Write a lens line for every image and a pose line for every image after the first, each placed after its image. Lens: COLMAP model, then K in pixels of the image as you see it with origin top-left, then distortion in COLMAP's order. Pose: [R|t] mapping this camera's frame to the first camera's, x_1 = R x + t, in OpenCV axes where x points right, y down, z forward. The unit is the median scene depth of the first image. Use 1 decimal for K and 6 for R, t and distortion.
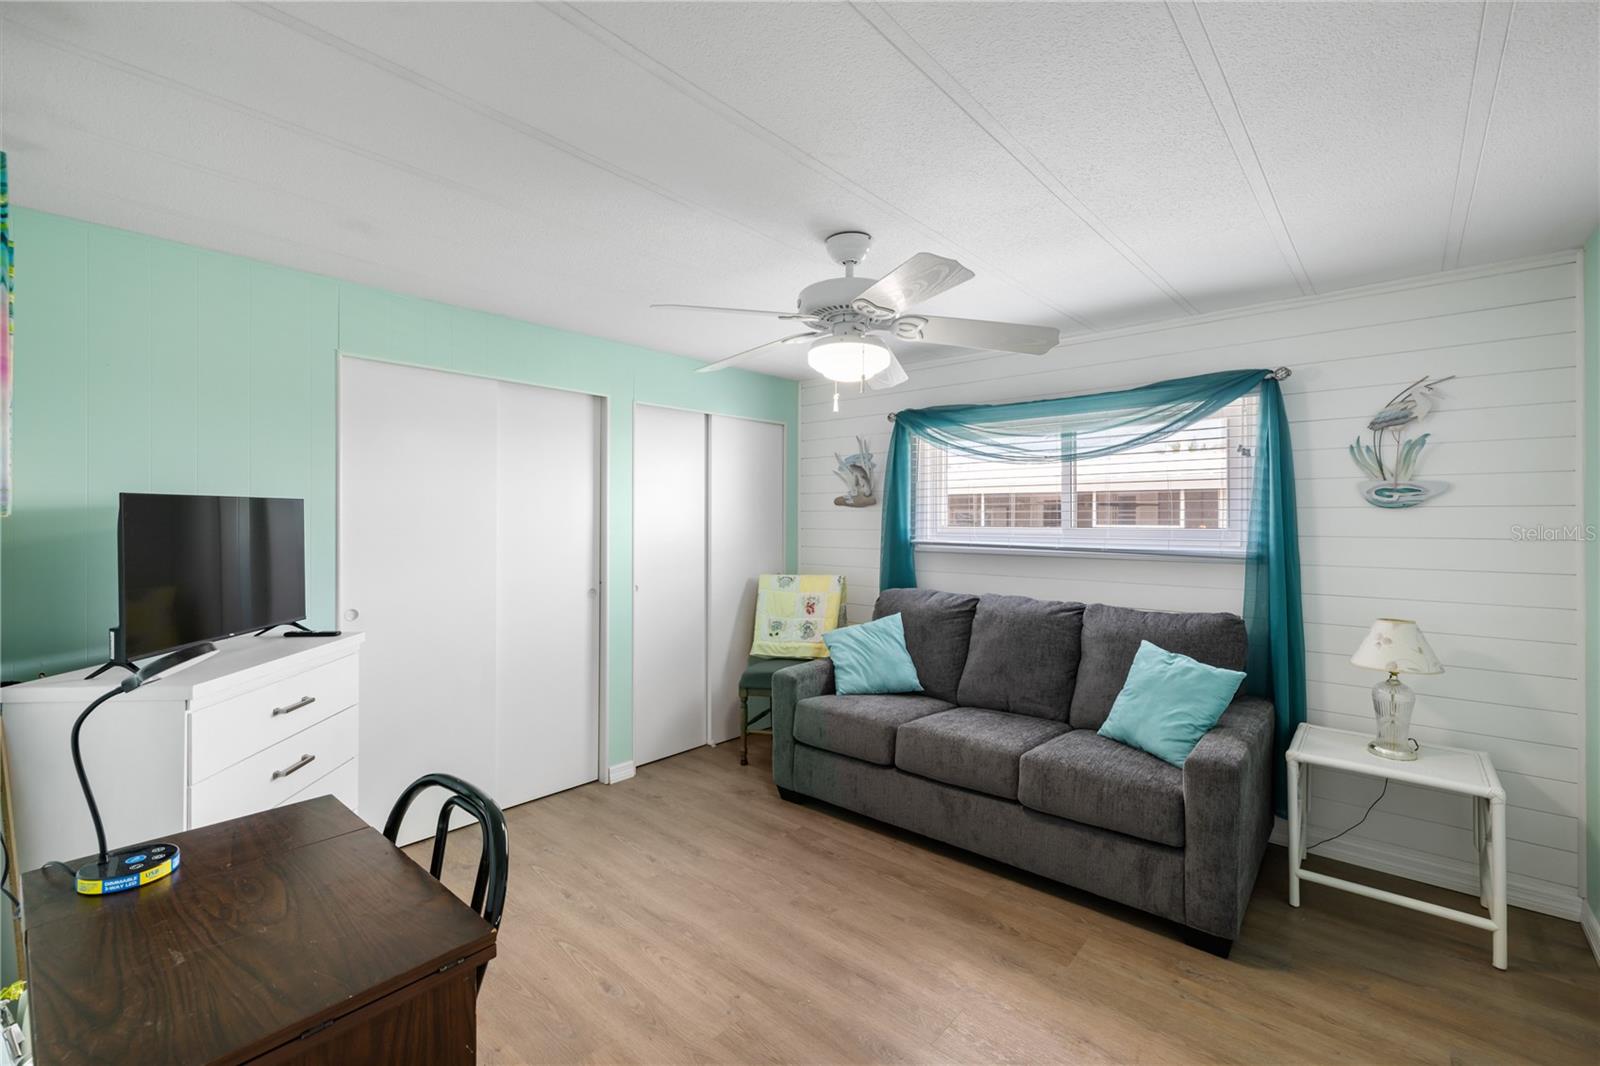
lens RADIAL K [[682.1, 0, 806.7], [0, 682.1, 520.6], [0, 0, 1]] dist [-0.000791, -0.000107]
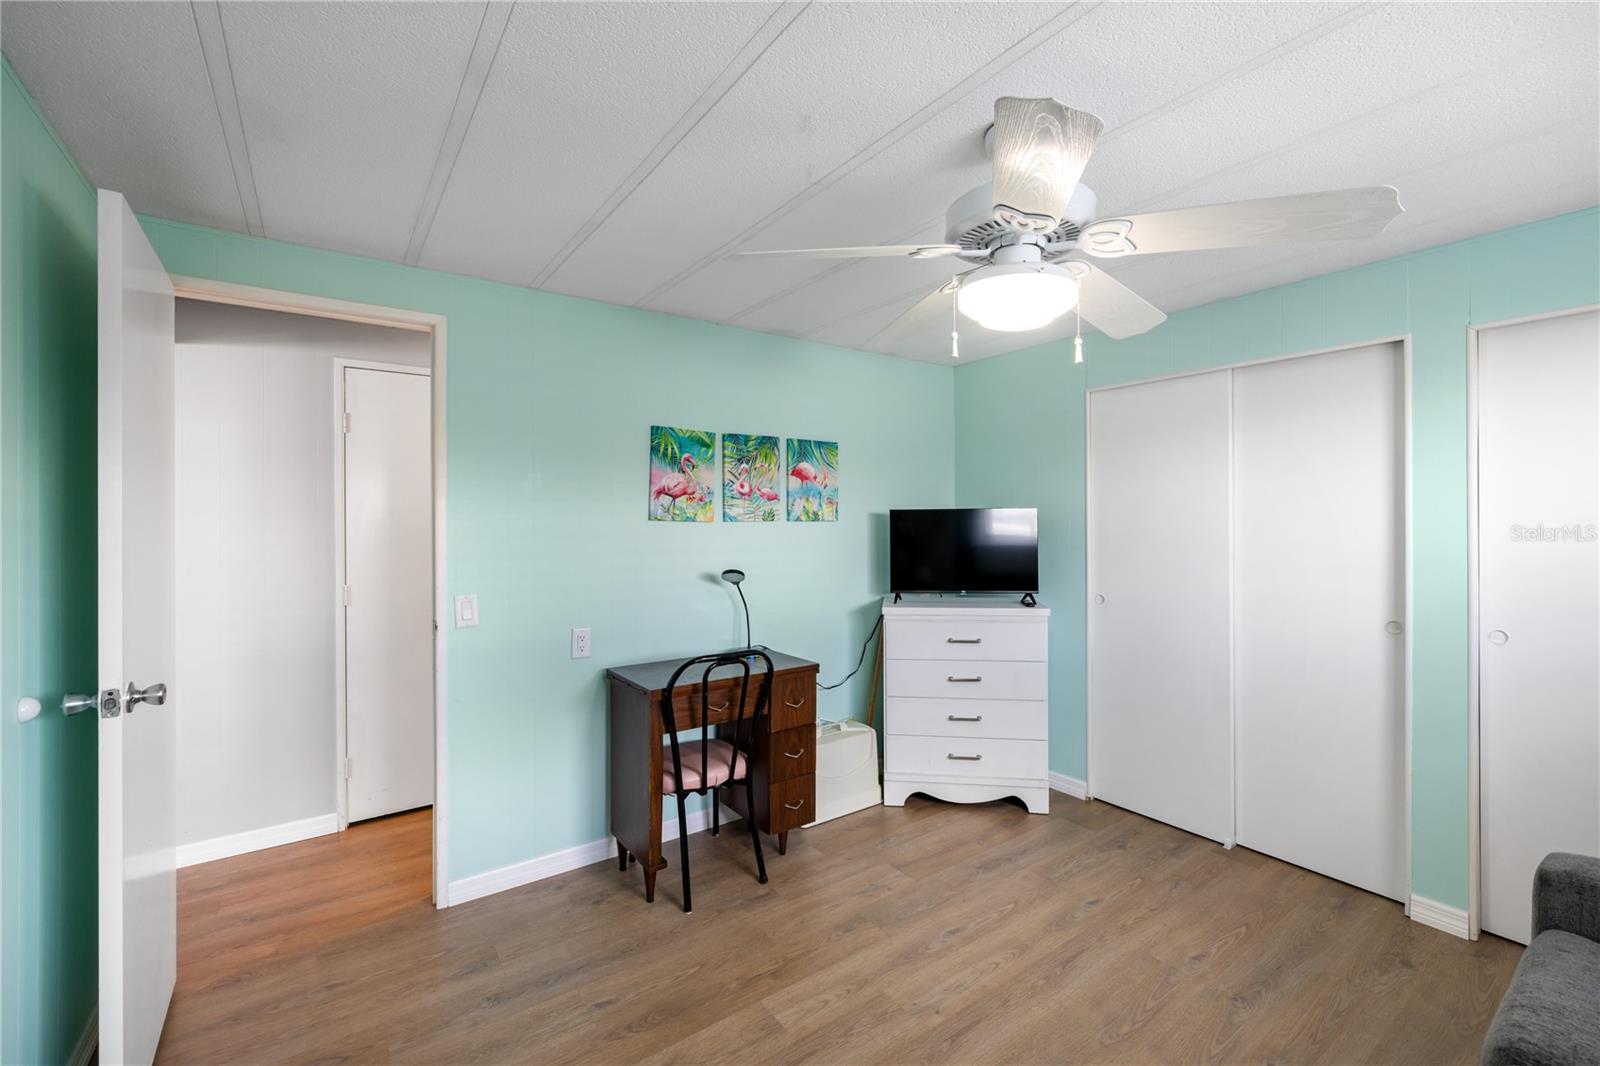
lens RADIAL K [[682.1, 0, 806.7], [0, 682.1, 520.6], [0, 0, 1]] dist [-0.000791, -0.000107]
pose [[-0.231491, -0.003811, -0.972829, 0.814579], [0.000871, 0.999991, -0.004124, 0.000318], [0.972837, -0.001802, -0.231486, 0.954080]]
